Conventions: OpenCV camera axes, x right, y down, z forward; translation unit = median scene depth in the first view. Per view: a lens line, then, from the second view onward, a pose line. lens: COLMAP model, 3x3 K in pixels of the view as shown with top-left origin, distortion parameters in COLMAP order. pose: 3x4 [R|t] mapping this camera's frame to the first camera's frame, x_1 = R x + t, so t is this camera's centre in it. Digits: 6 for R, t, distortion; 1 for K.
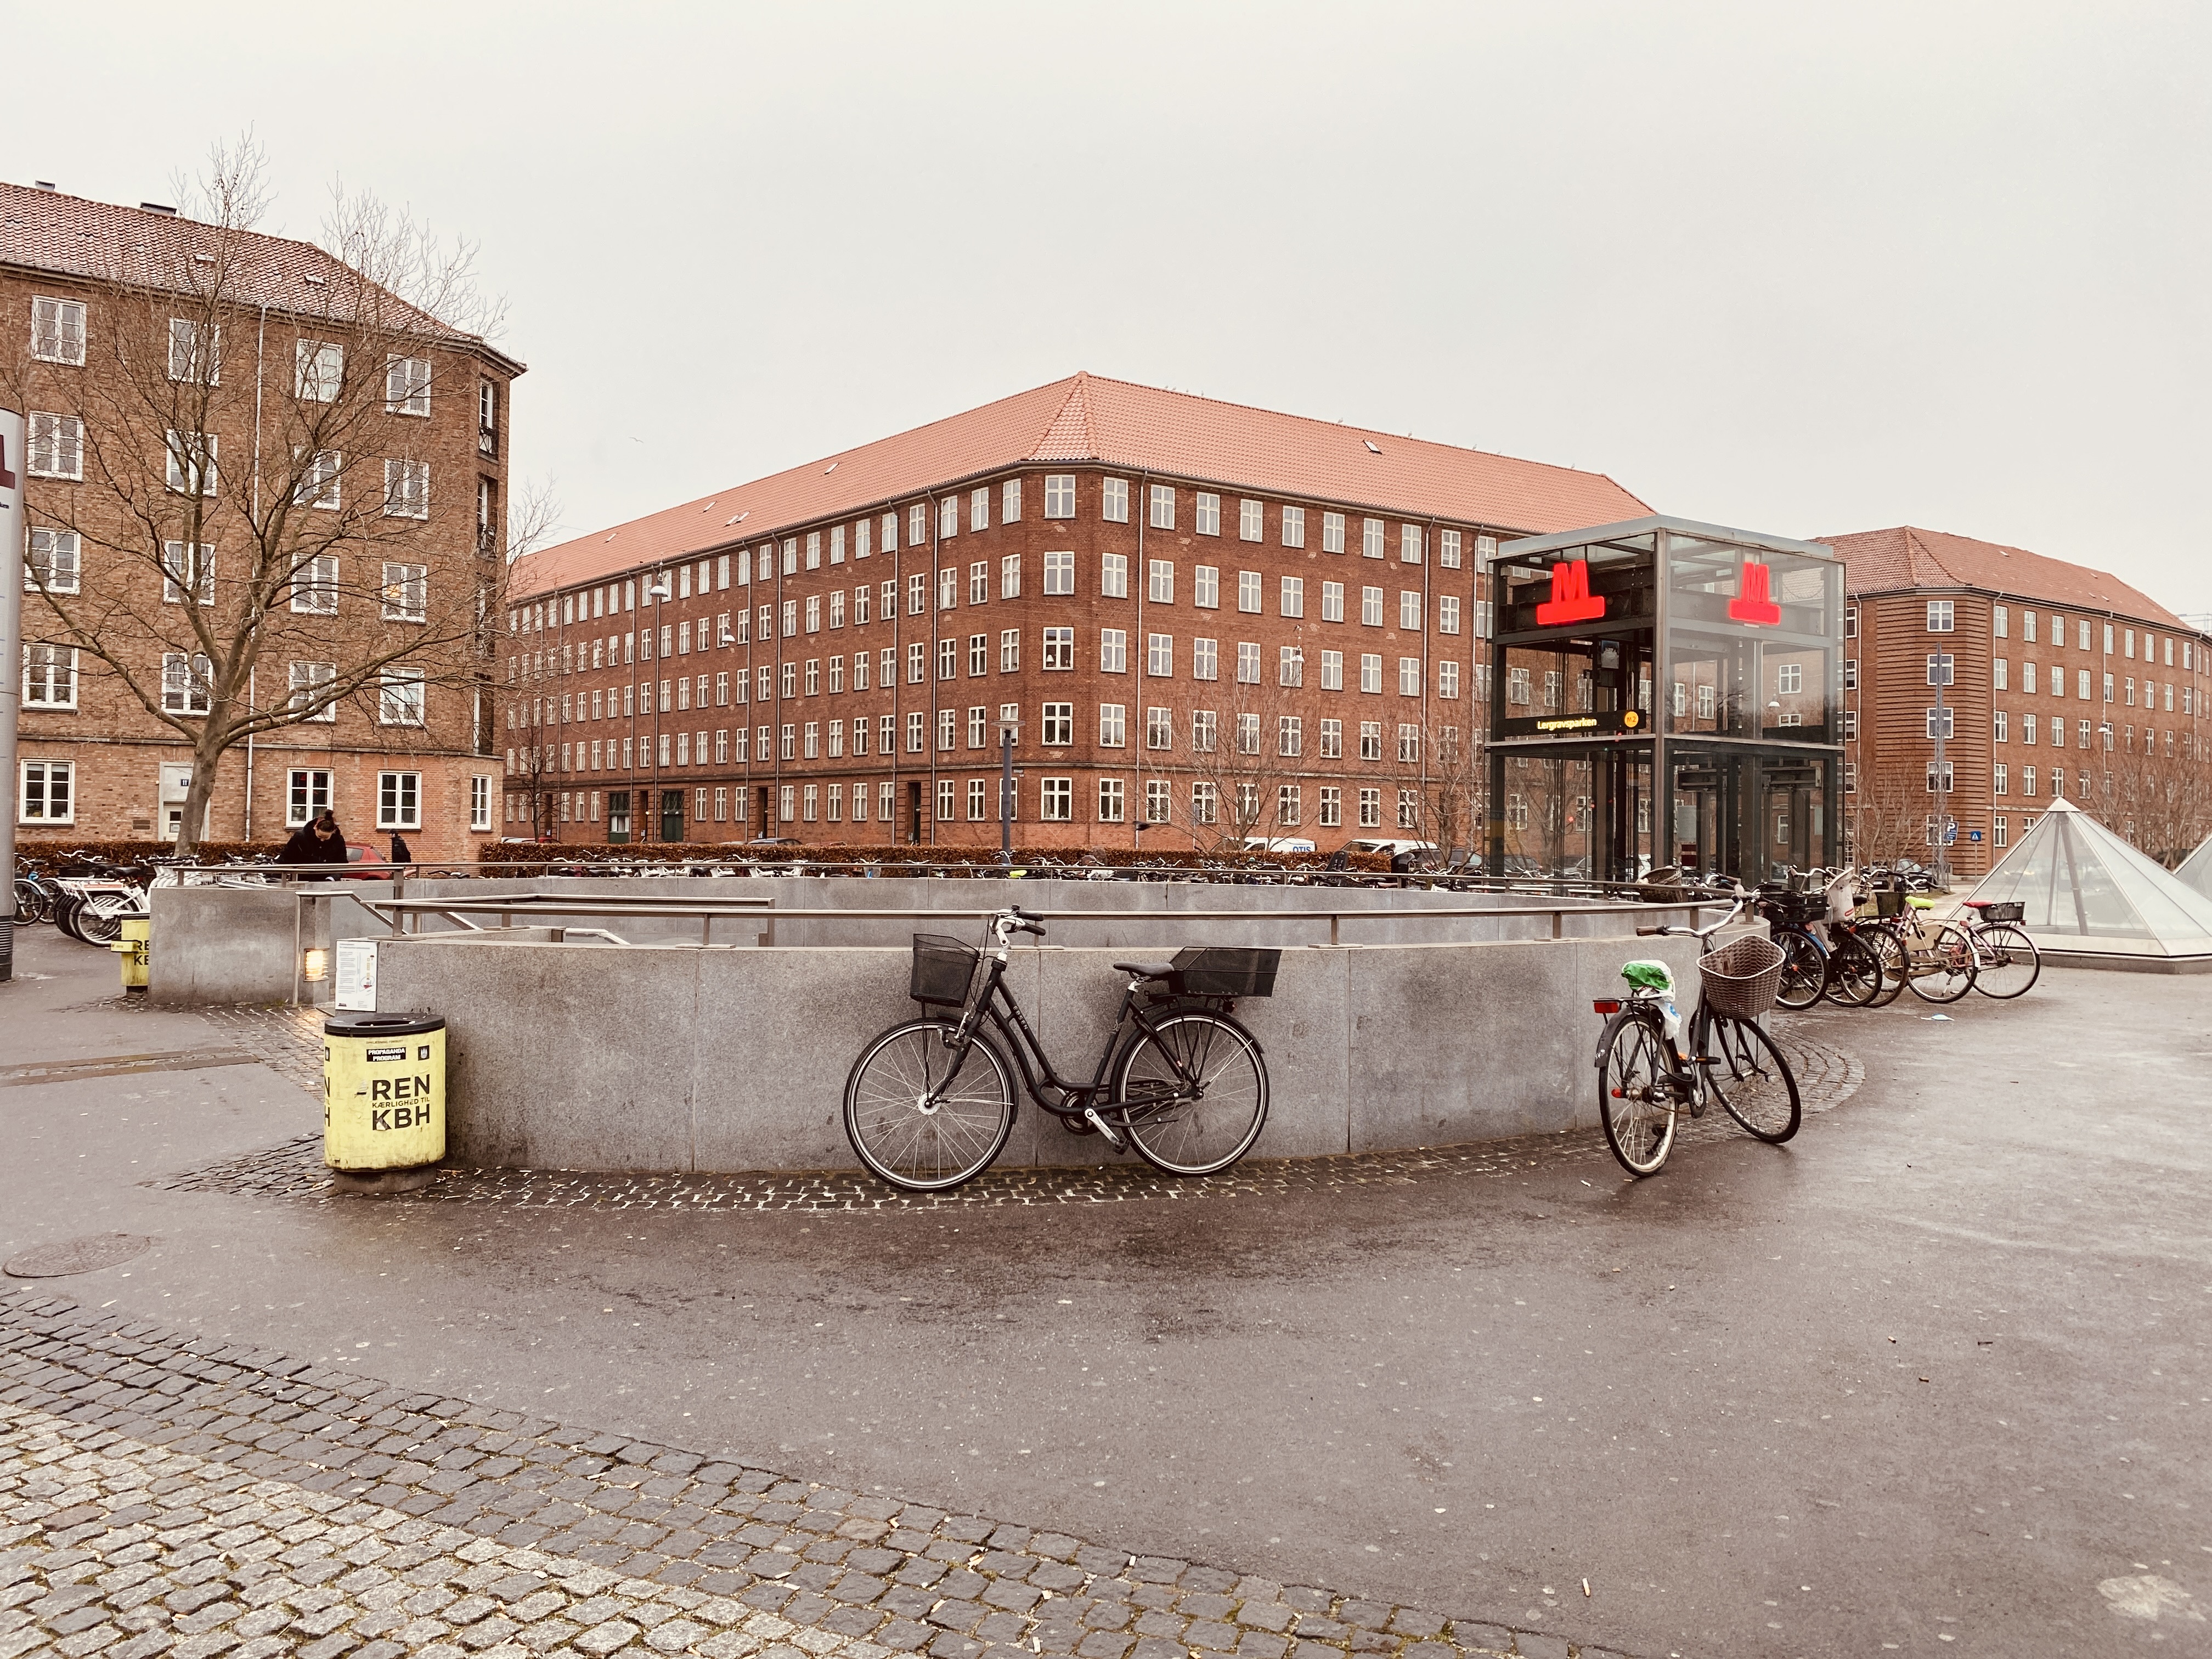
lens RADIAL K [[1682.8, 0, 1096.5], [0, 1682.8, 828.0], [0, 0, 1]] dist [0.002215, 0.003075]
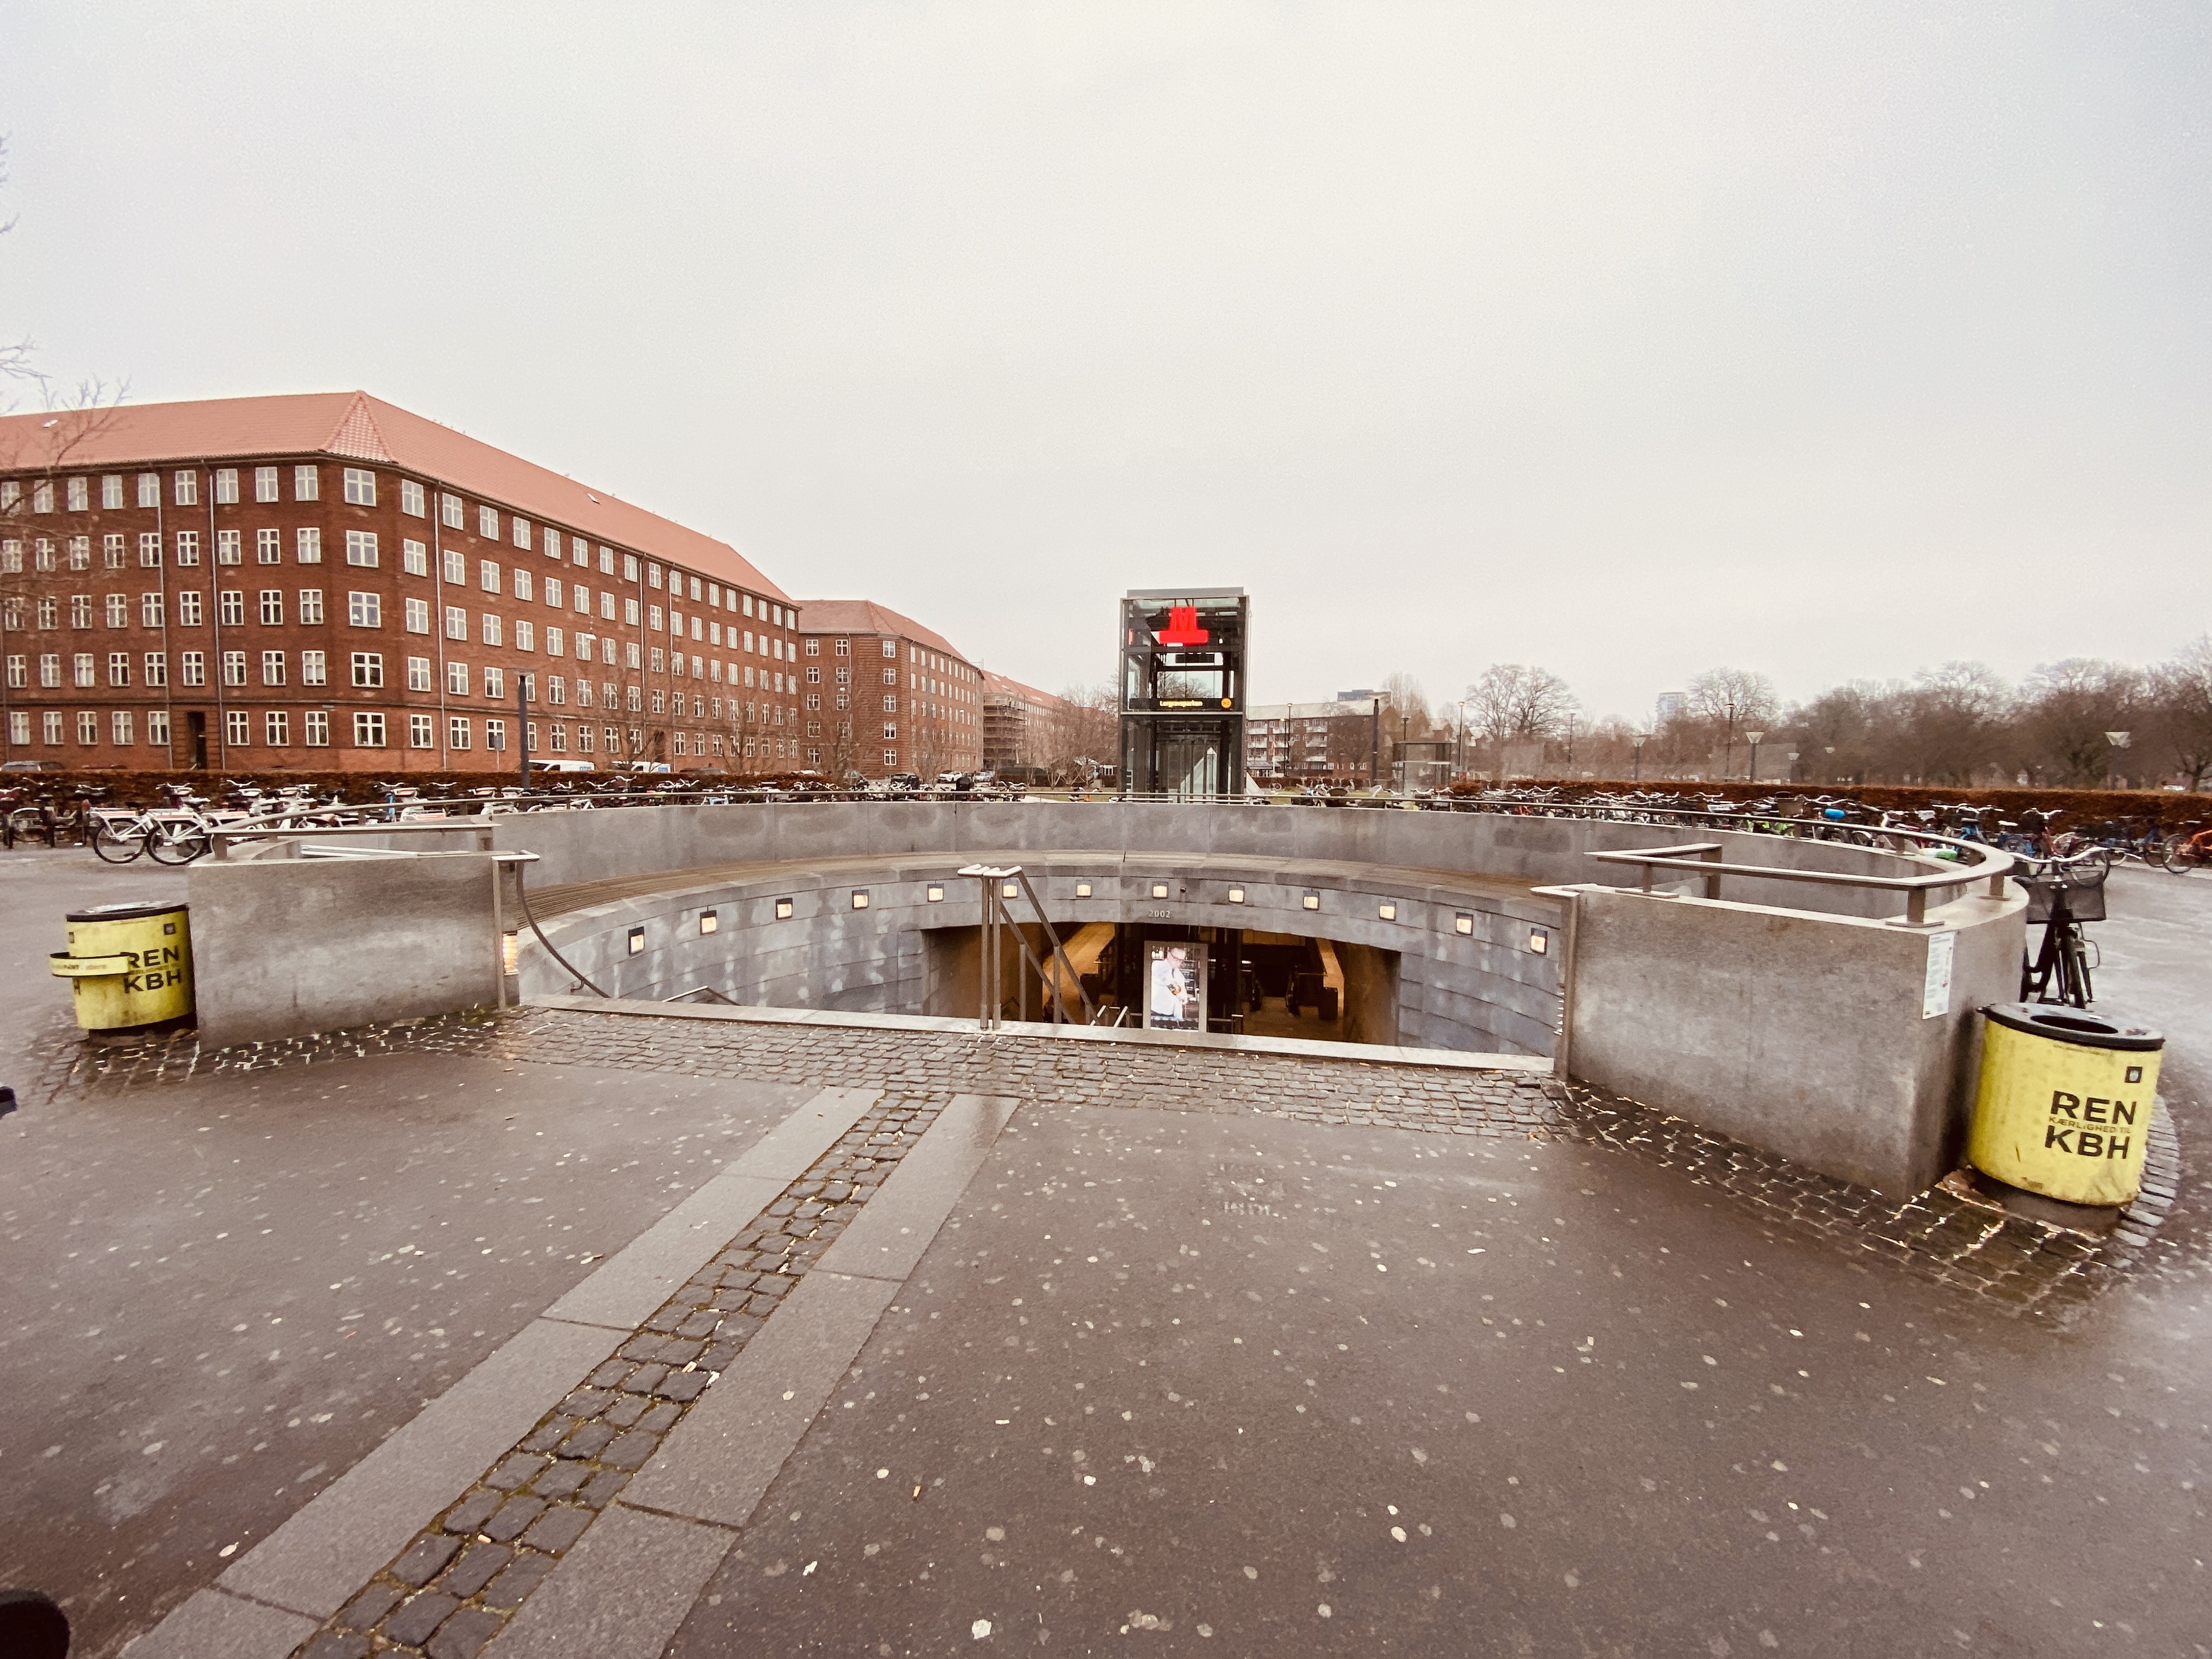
lens RADIAL K [[890.4, 0, 1106.0], [0, 890.4, 829.5], [0, 0, 1]] dist [-0.001776, -0.018426]
pose [[0.670134, -0.051362, 0.740461, -0.142051], [-0.011864, 0.996734, 0.079875, -0.001881], [-0.742145, -0.062311, 0.667337, 0.134261]]
